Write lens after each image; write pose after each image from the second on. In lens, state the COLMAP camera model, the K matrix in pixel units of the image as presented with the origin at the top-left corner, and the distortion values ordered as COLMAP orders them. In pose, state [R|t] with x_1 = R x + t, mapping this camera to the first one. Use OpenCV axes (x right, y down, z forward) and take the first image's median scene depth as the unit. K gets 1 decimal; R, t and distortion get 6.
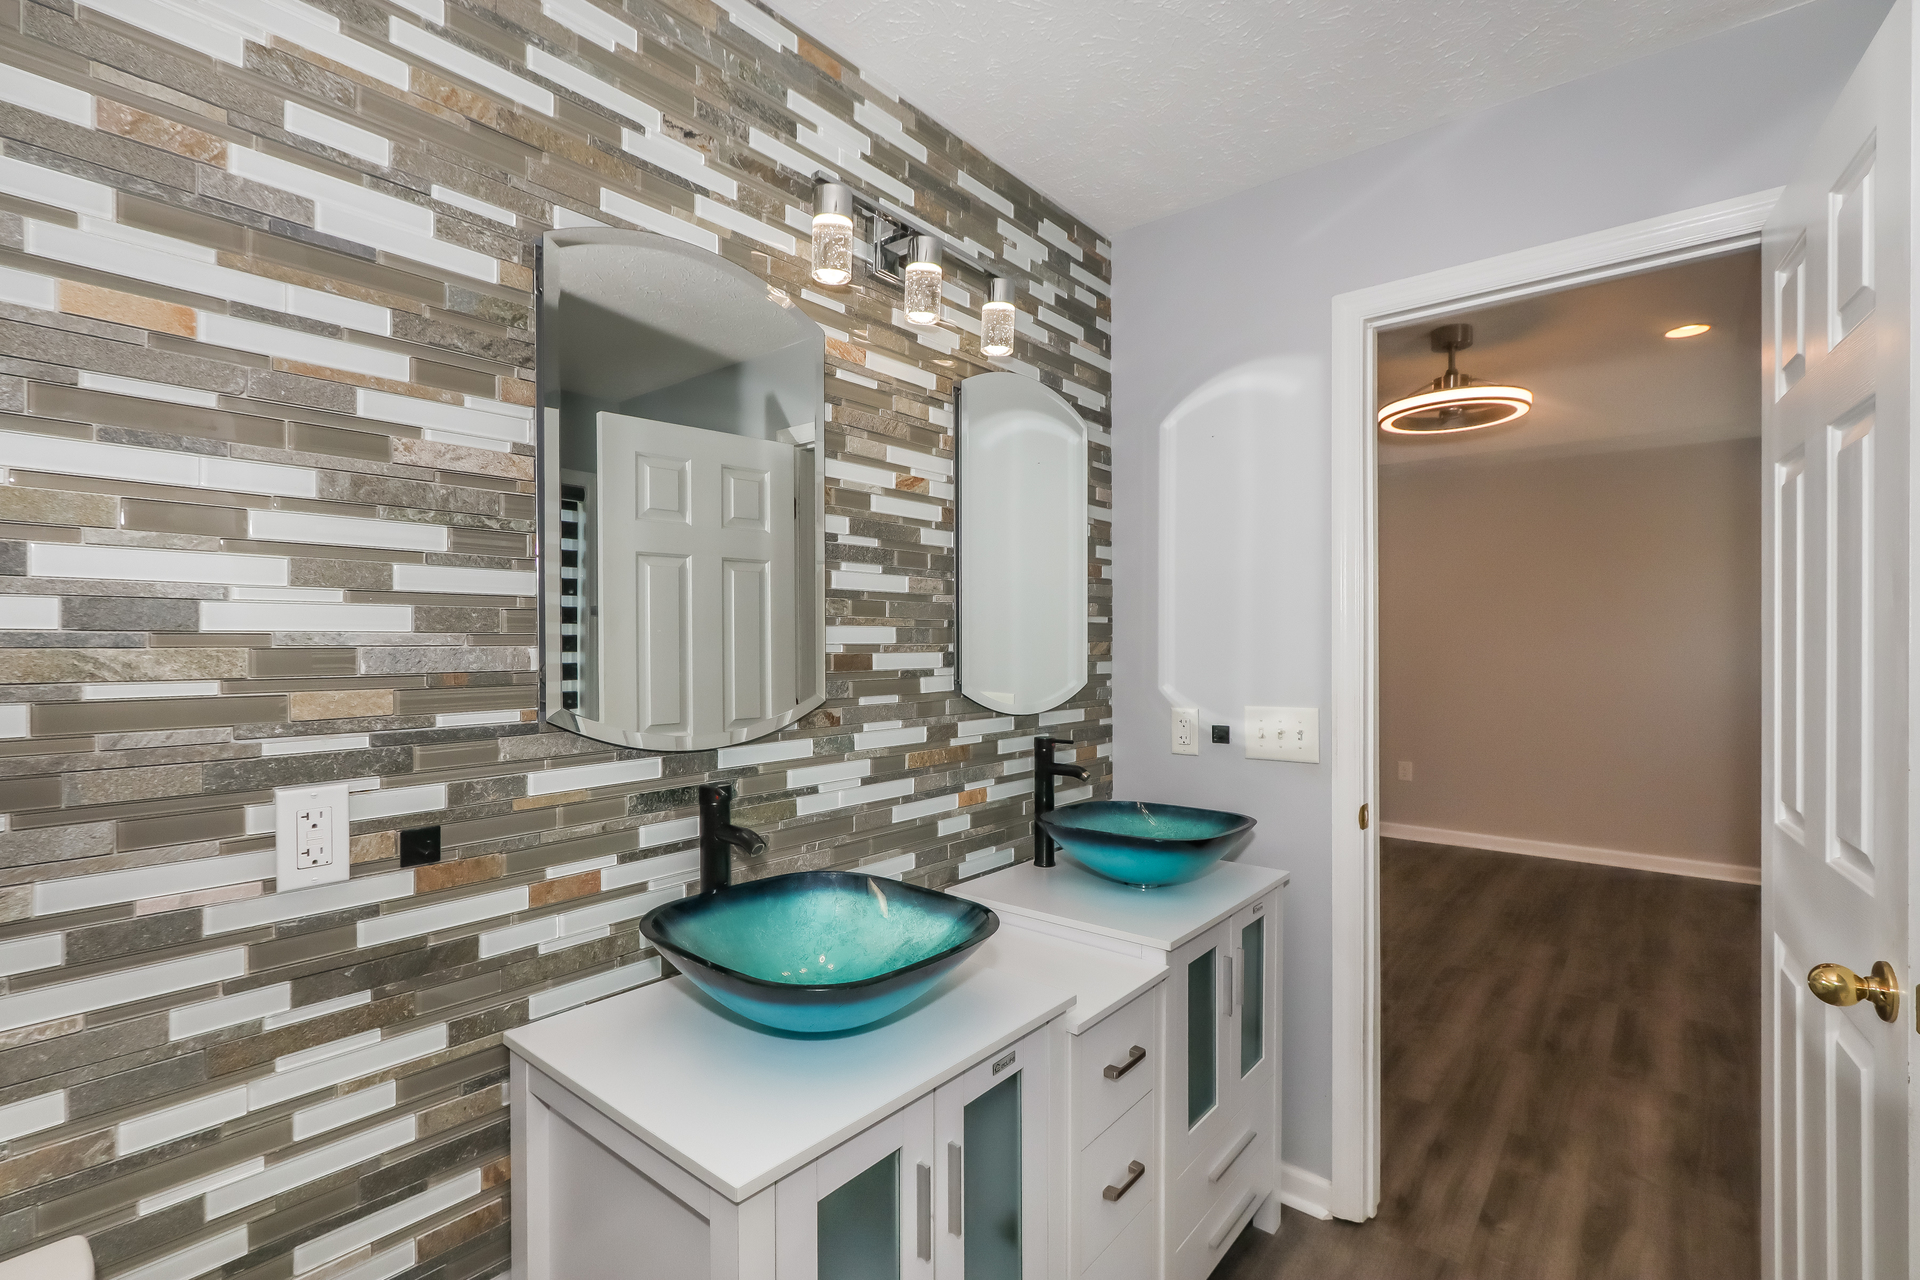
lens RADIAL K [[881.2, 0, 953.2], [0, 881.2, 634.6], [0, 0, 1]] dist [-0.007899, 0.001995]
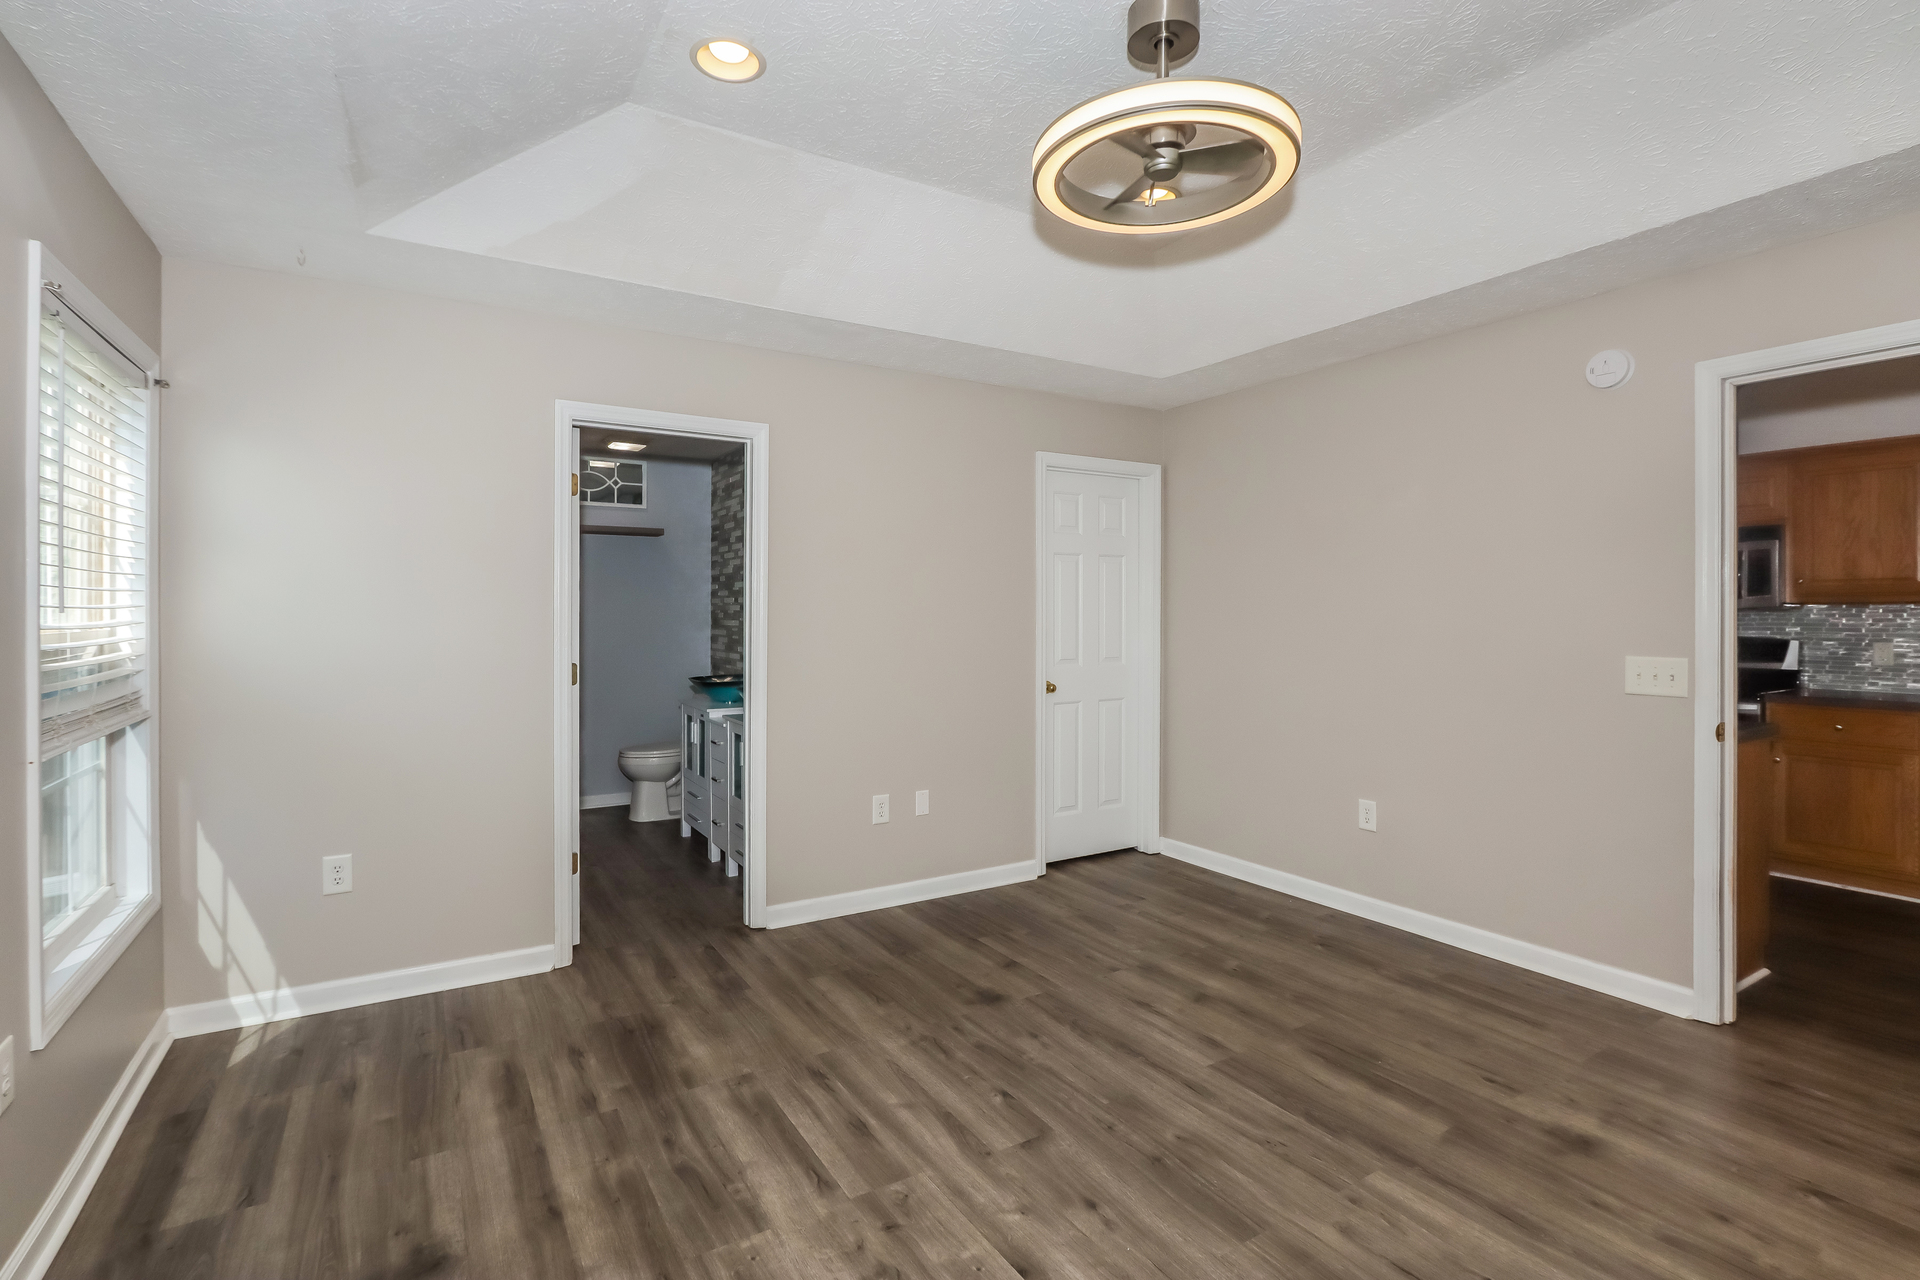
lens RADIAL K [[881.2, 0, 930.3], [0, 881.2, 624.9], [0, 0, 1]] dist [-0.007899, 0.001995]
pose [[-0.340604, 0.004768, -0.940195, 2.532741], [-0.005150, 0.999963, 0.006937, 0.026763], [0.940193, 0.007205, -0.340566, 2.420709]]
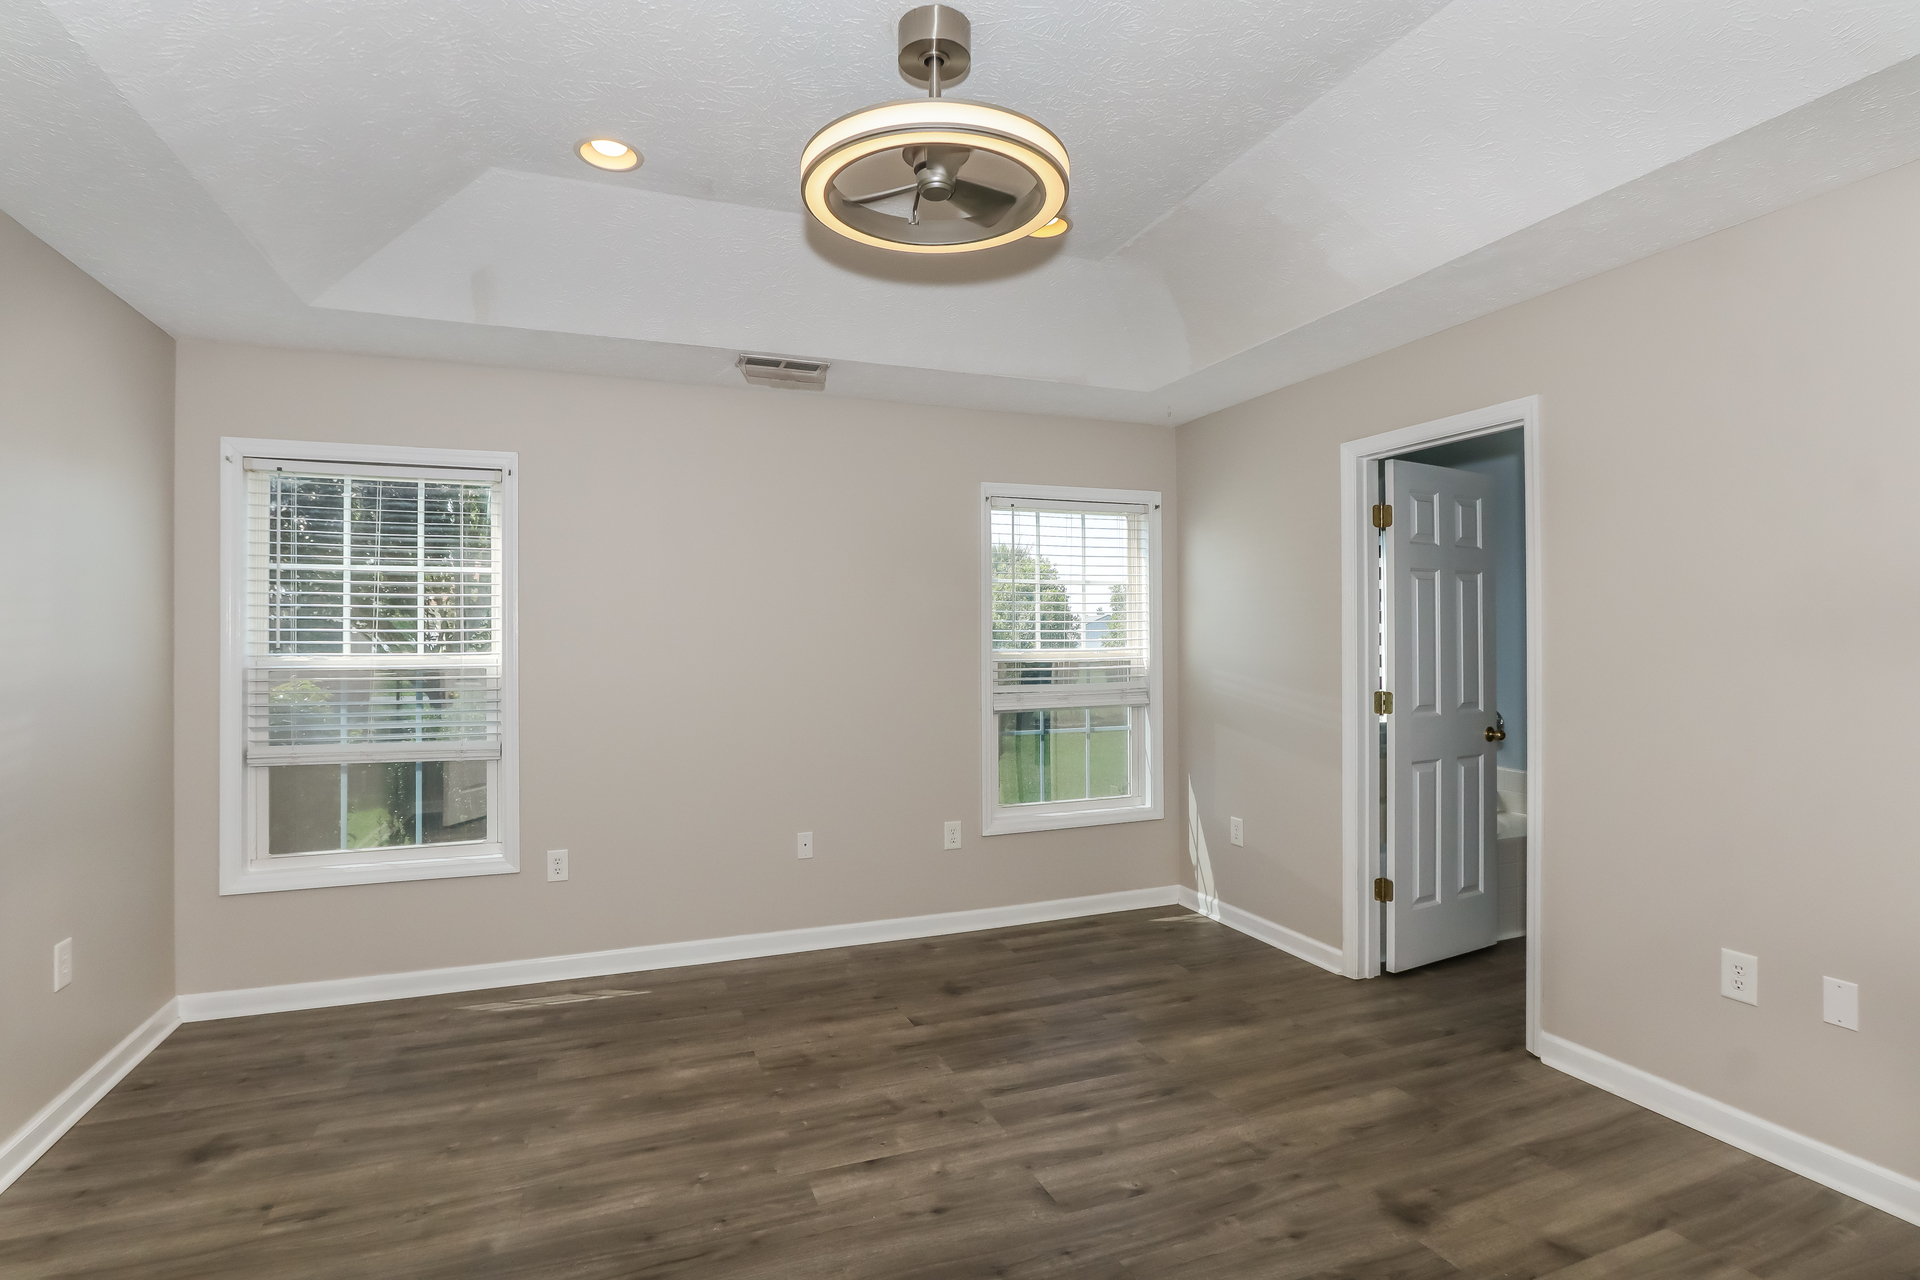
lens RADIAL K [[931.0, 0, 961.7], [0, 931.0, 637.5], [0, 0, 1]] dist [-0.015548, -0.000485]
pose [[-0.876894, 0.002961, 0.480674, 0.708896], [0.001477, 0.999993, -0.003466, 0.013262], [-0.480681, -0.002330, -0.876892, 3.346904]]
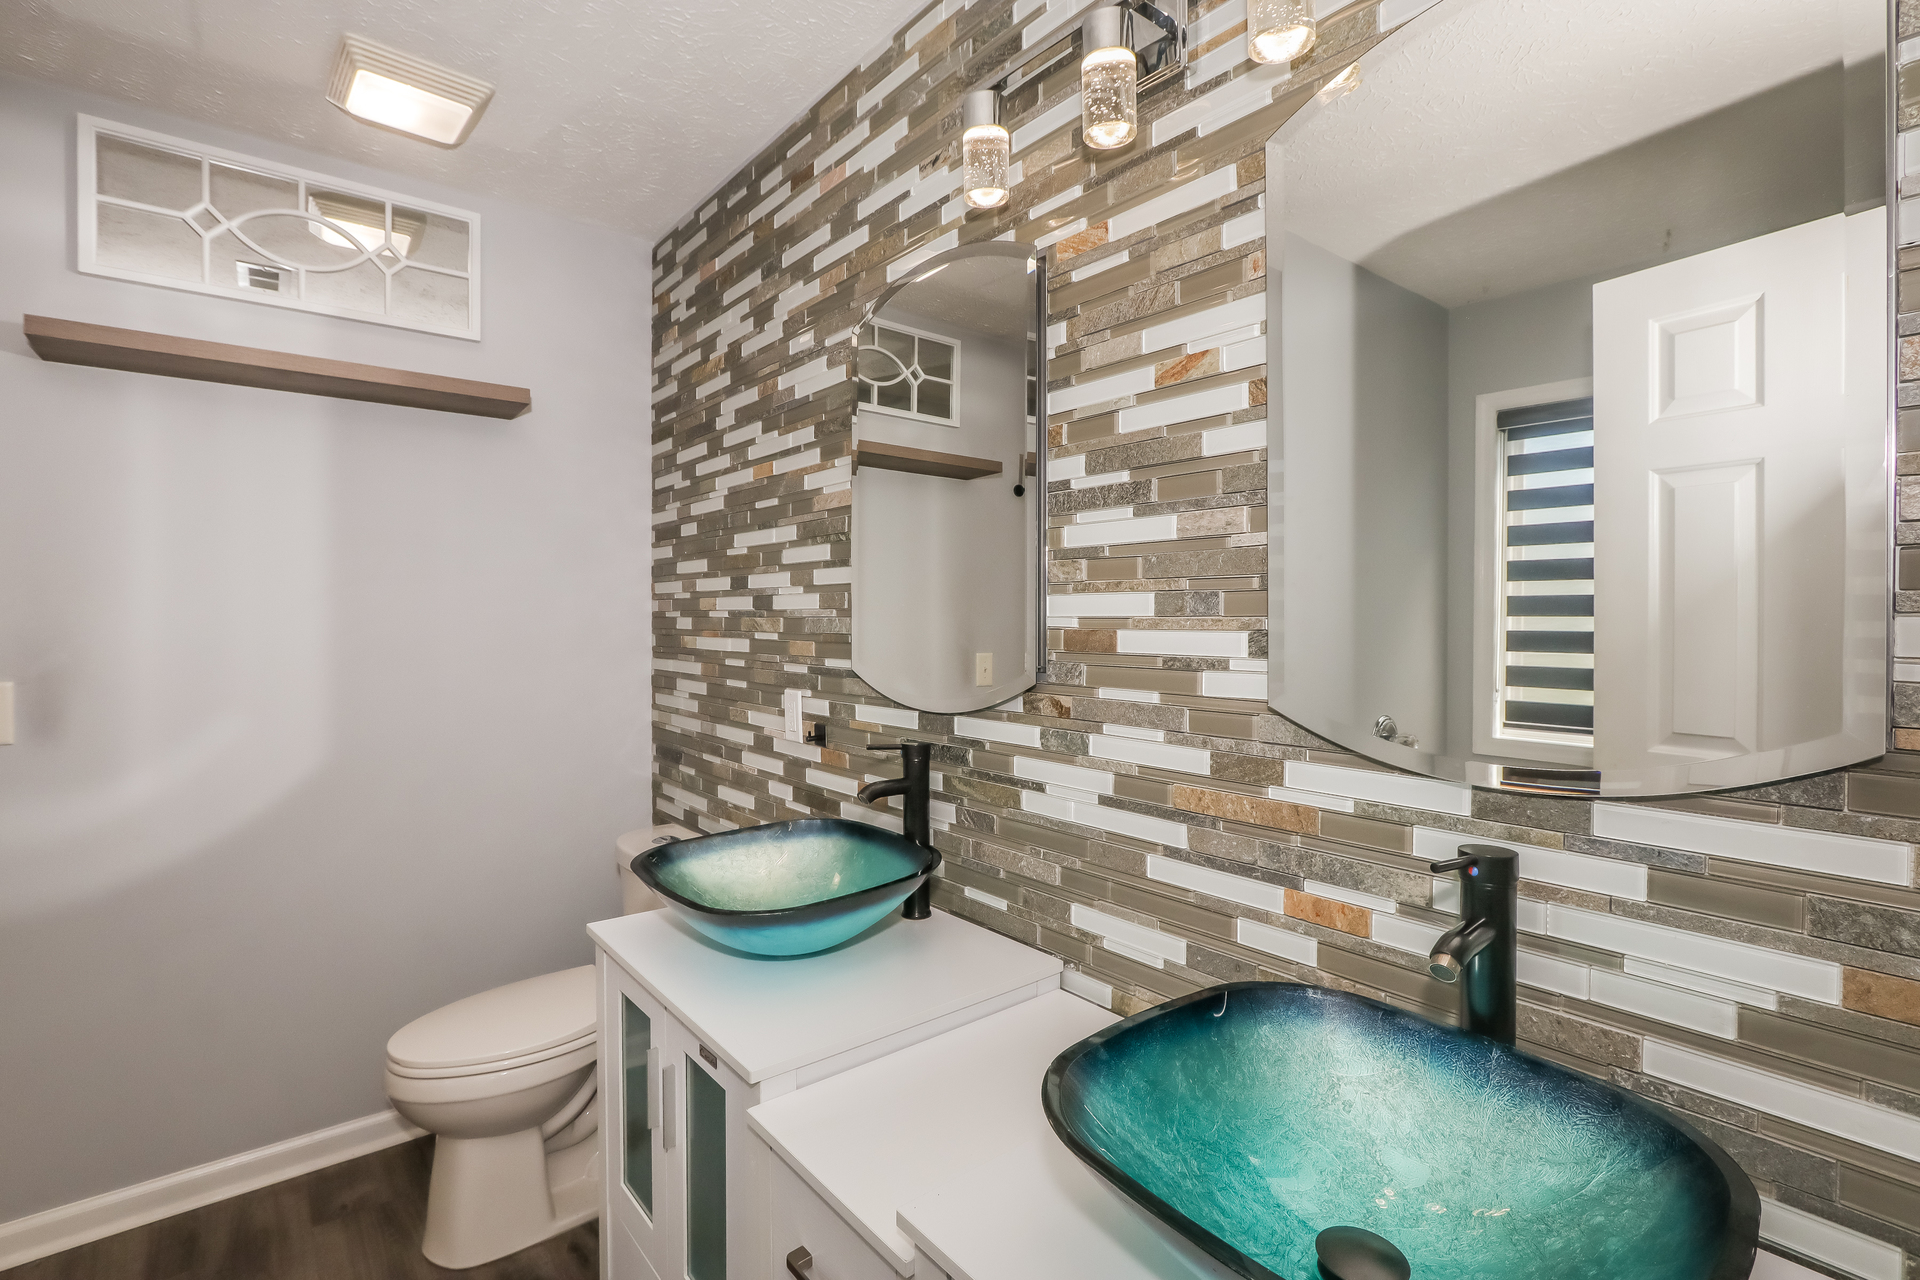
lens RADIAL K [[881.2, 0, 962.8], [0, 881.2, 640.4], [0, 0, 1]] dist [-0.007899, 0.001995]
pose [[-0.182032, 0.012707, -0.983210, 0.656088], [-0.005781, 0.999885, 0.013992, 0.020987], [0.983276, 0.008231, -0.181938, 1.018979]]
